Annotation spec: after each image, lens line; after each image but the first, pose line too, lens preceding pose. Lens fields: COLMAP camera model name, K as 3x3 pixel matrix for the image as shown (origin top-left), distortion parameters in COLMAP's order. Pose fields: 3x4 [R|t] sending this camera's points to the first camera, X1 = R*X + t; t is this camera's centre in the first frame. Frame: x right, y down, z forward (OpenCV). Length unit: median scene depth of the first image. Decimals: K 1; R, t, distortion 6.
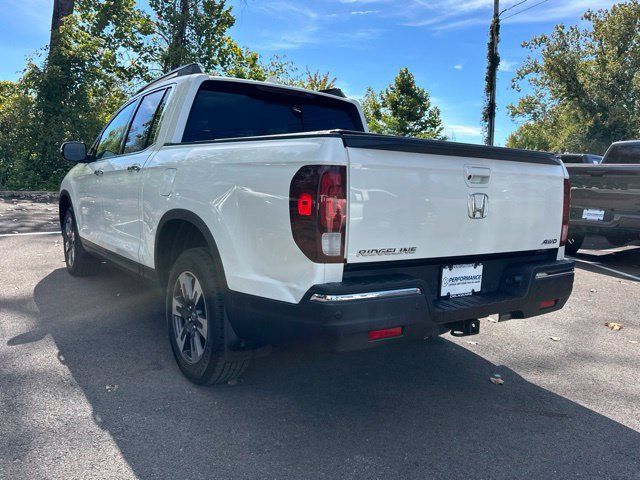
lens RADIAL K [[516.4, 0, 326.3], [0, 516.4, 245.4], [0, 0, 1]] dist [0.065655, -0.086537]
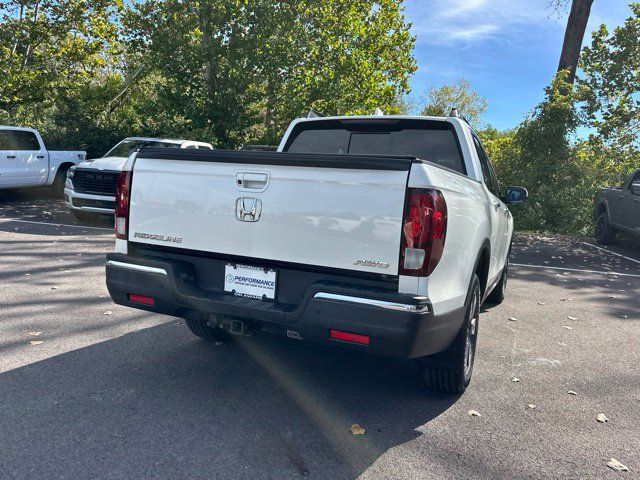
lens RADIAL K [[507.4, 0, 320.0], [0, 507.4, 240.0], [0, 0, 1]] dist [0.134660, -0.230274]
pose [[0.499568, 0.060636, -0.864150, 0.565895], [-0.156173, 0.987507, -0.020992, -0.007434], [0.852081, 0.145444, 0.502797, 0.279446]]
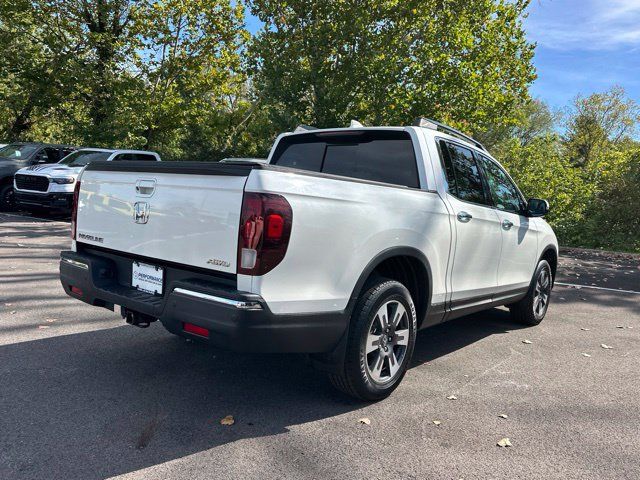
lens RADIAL K [[516.4, 0, 326.3], [0, 516.4, 245.4], [0, 0, 1]] dist [0.065655, -0.086537]
pose [[0.253997, 0.045192, -0.966149, 0.693008], [-0.184508, 0.982828, -0.002534, -0.035227], [0.949443, 0.178906, 0.257974, 0.500429]]
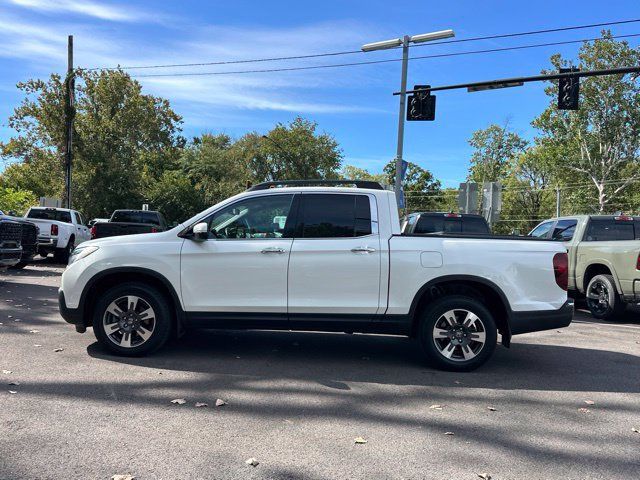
lens RADIAL K [[507.4, 0, 320.0], [0, 507.4, 240.0], [0, 0, 1]] dist [0.134660, -0.230274]
pose [[0.598093, -0.020844, 0.801156, -1.031233], [0.092894, 0.994727, -0.043469, -0.081758], [-0.796025, 0.100421, 0.596875, 0.158003]]
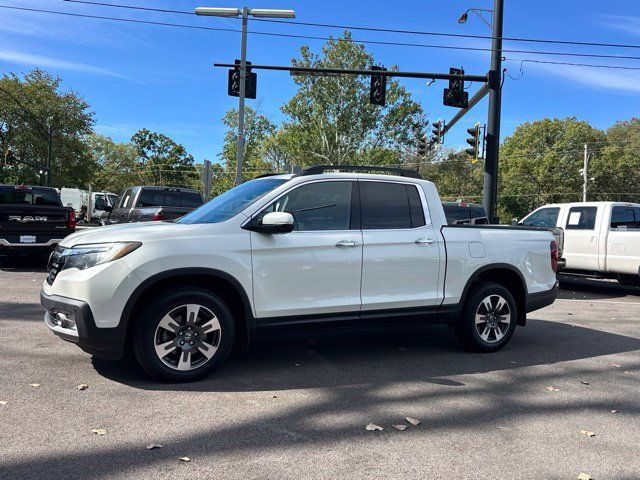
lens RADIAL K [[507.4, 0, 320.0], [0, 507.4, 240.0], [0, 0, 1]] dist [0.134660, -0.230274]
pose [[0.144770, -0.064320, 0.987372, -1.173094], [0.092782, 0.994371, 0.051172, -0.163758], [-0.985106, 0.084202, 0.149923, 0.698946]]
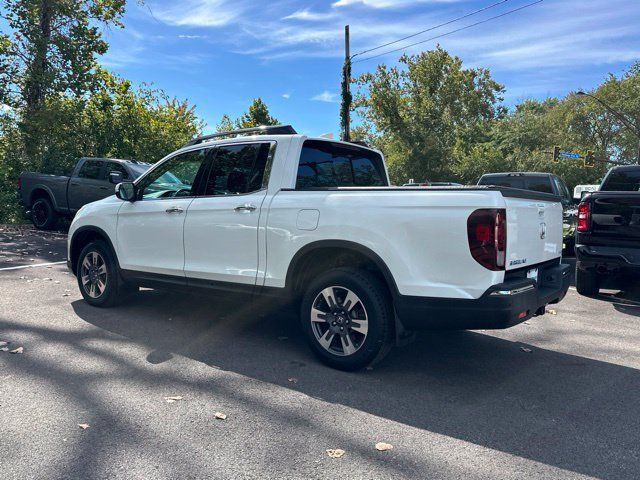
lens RADIAL K [[507.4, 0, 320.0], [0, 507.4, 240.0], [0, 0, 1]] dist [0.134660, -0.230274]
pose [[0.955948, -0.038337, 0.291021, -0.359744], [0.053576, 0.997568, -0.044574, -0.006963], [-0.288605, 0.058202, 0.955678, -0.127818]]
